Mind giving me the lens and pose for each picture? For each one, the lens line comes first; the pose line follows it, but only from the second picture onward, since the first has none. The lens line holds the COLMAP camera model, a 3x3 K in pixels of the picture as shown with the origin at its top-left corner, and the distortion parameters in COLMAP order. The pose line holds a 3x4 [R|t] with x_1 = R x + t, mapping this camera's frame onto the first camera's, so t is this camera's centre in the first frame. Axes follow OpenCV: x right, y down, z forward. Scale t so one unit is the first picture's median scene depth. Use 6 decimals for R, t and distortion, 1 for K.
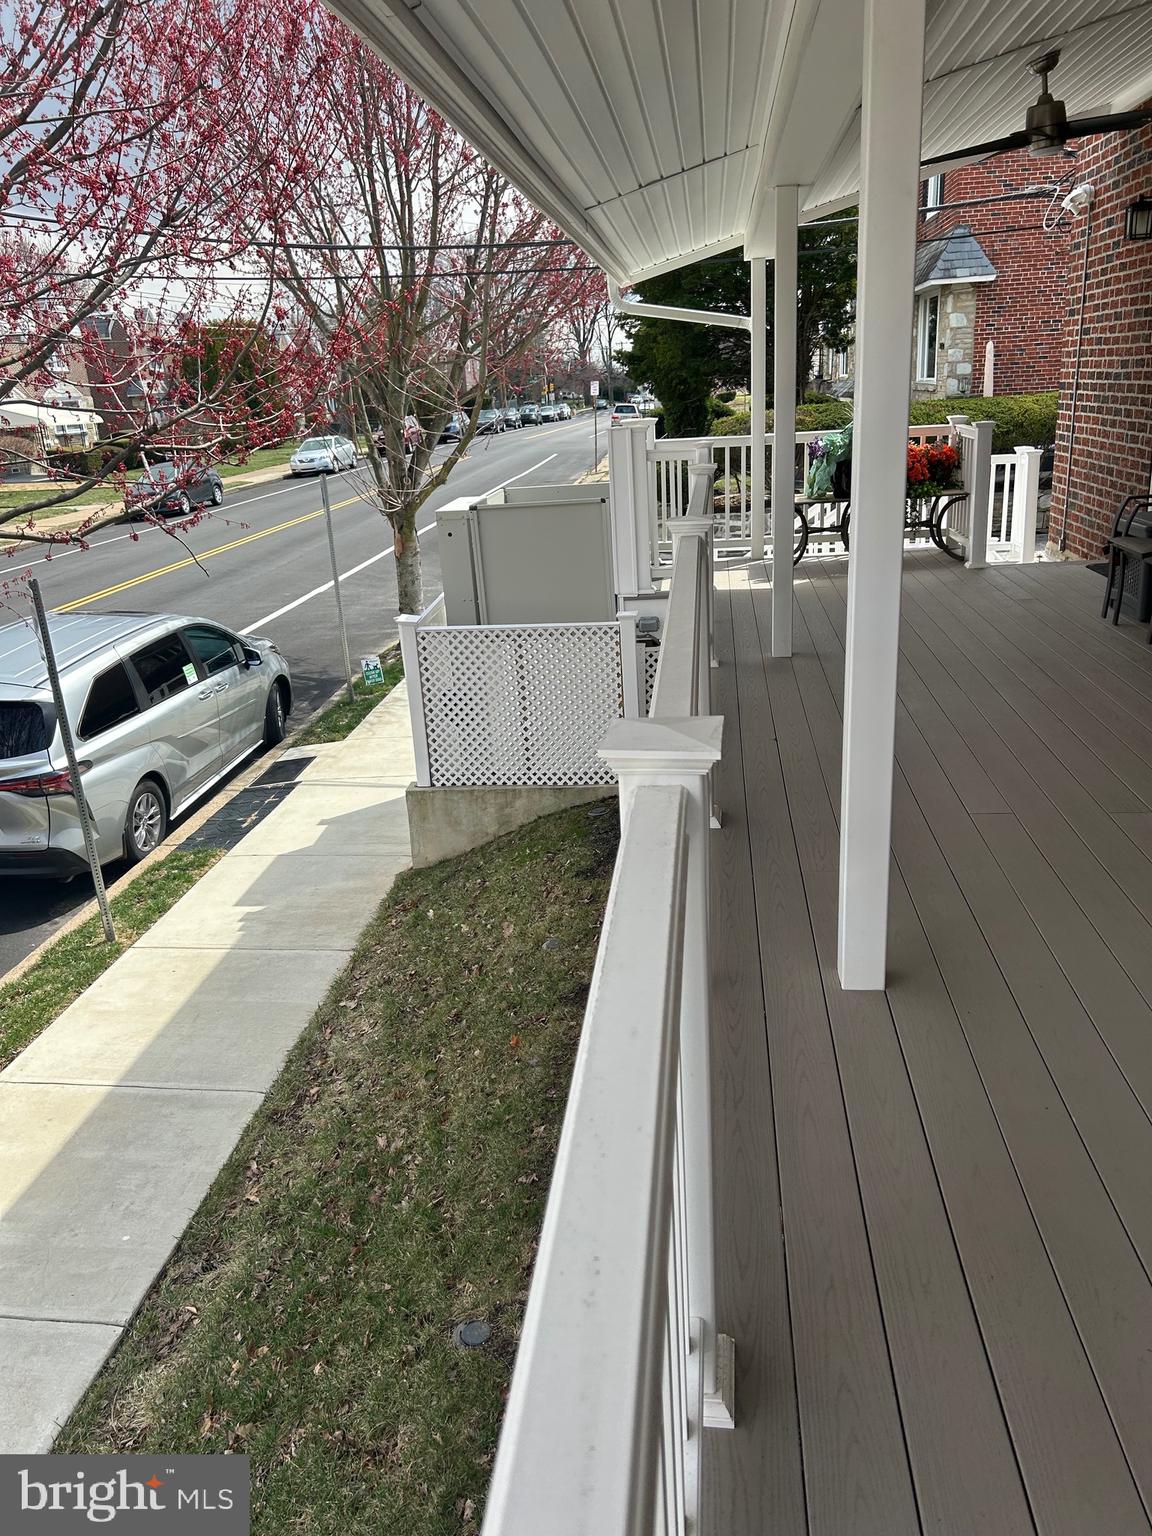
lens RADIAL K [[1110.4, 0, 575.5], [0, 1110.4, 770.5], [0, 0, 1]] dist [0.001027, -0.058589]
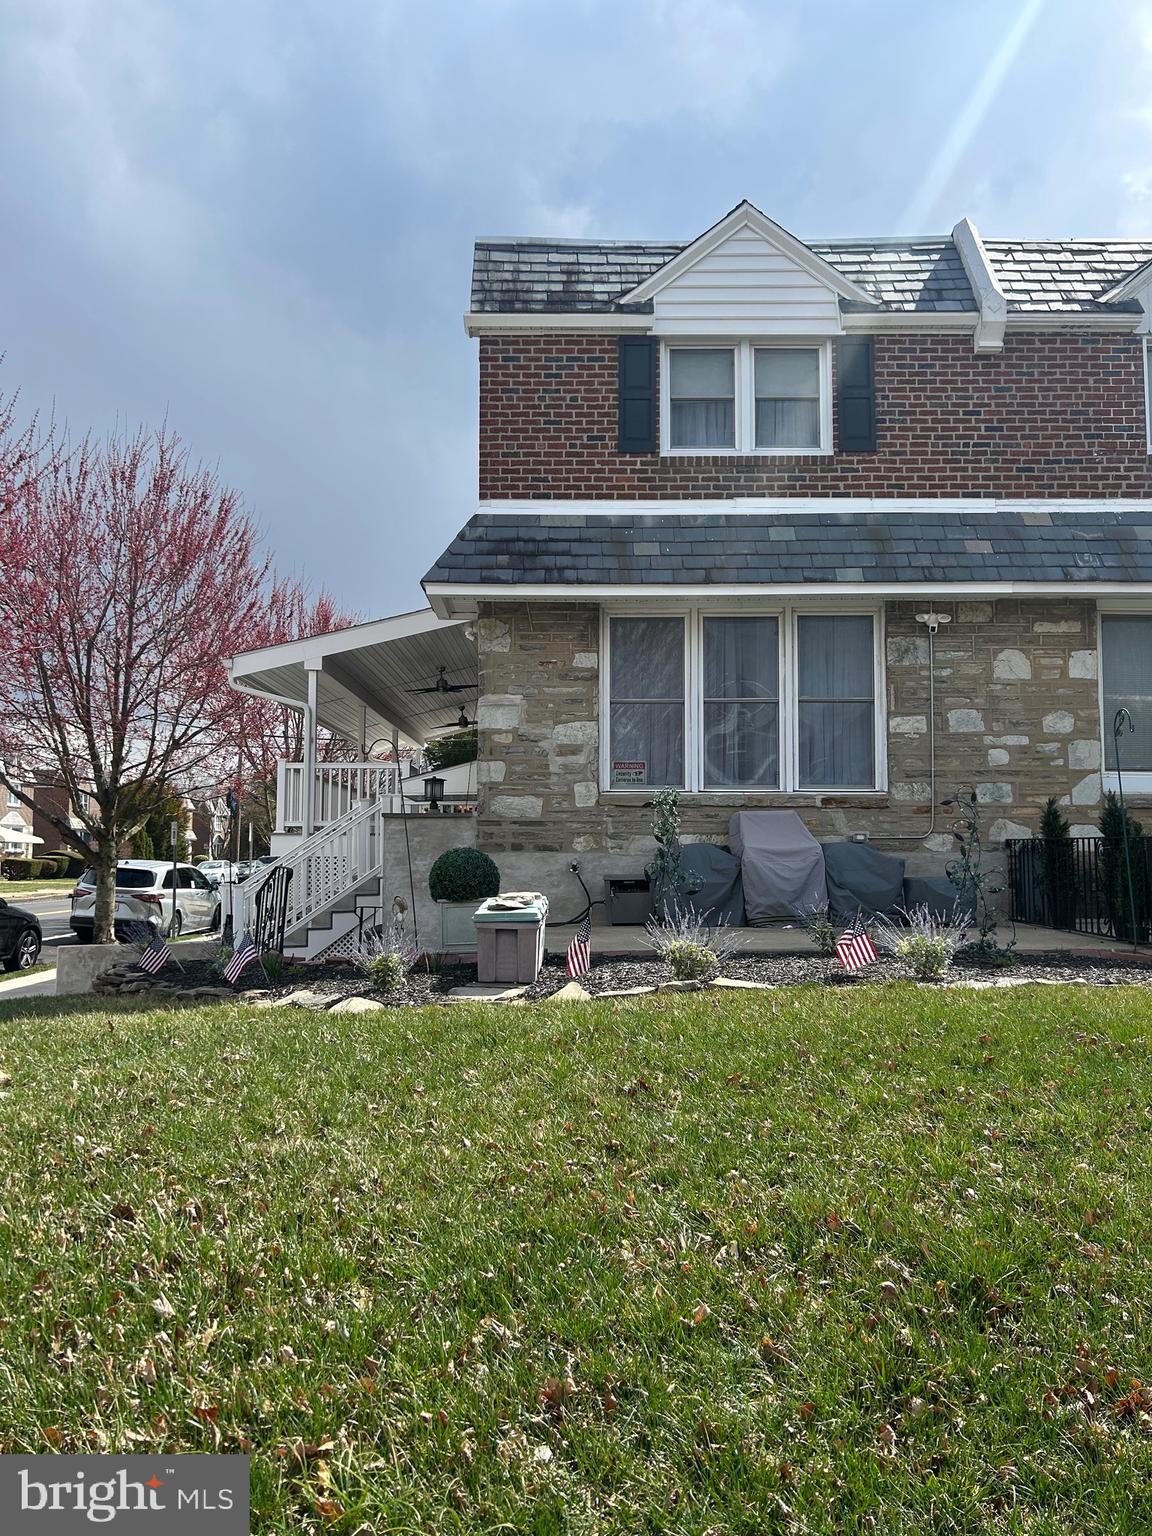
lens RADIAL K [[1199.2, 0, 570.6], [0, 1199.2, 778.4], [0, 0, 1]] dist [0.048759, -0.074990]
pose [[0.993446, 0.064612, 0.094286, 0.281482], [-0.020761, 0.913179, -0.407030, 0.958878], [-0.112399, 0.402405, 0.908535, -2.042672]]
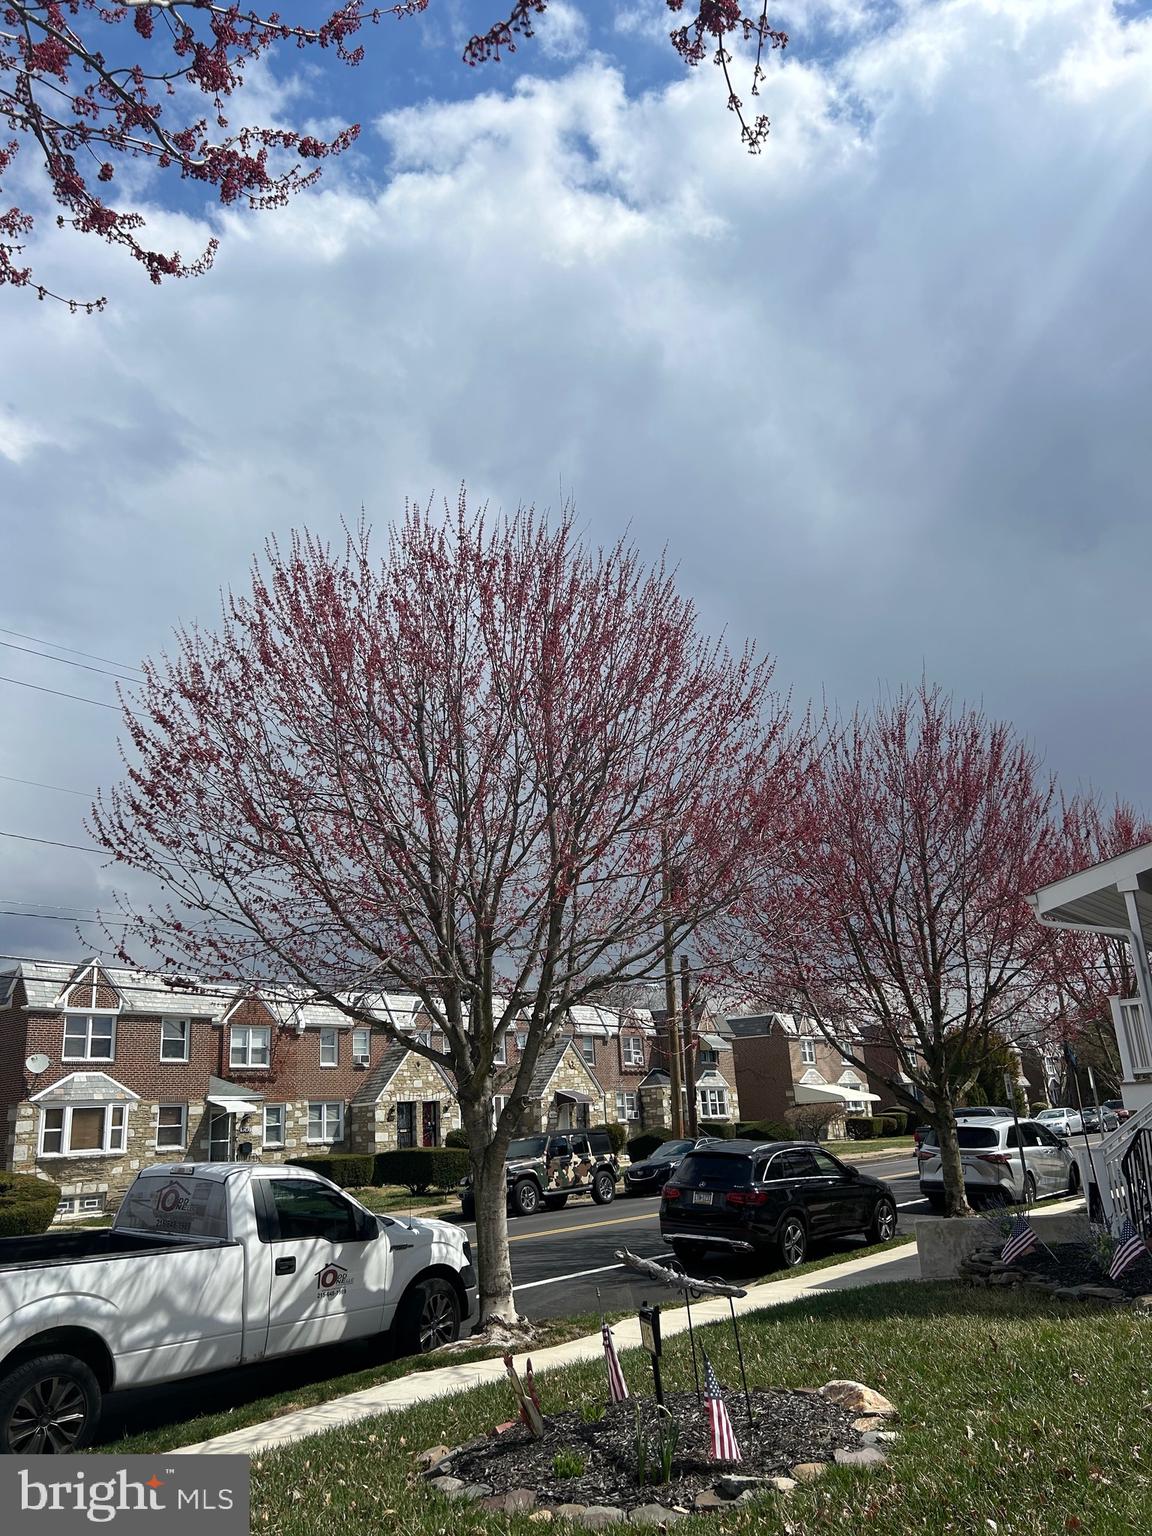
lens RADIAL K [[1199.2, 0, 570.6], [0, 1199.2, 778.4], [0, 0, 1]] dist [0.048759, -0.074990]
pose [[0.849454, -0.147982, -0.506488, 0.260437], [-0.164088, 0.838196, -0.520098, 0.919299], [0.501501, 0.524908, 0.687727, -1.994315]]
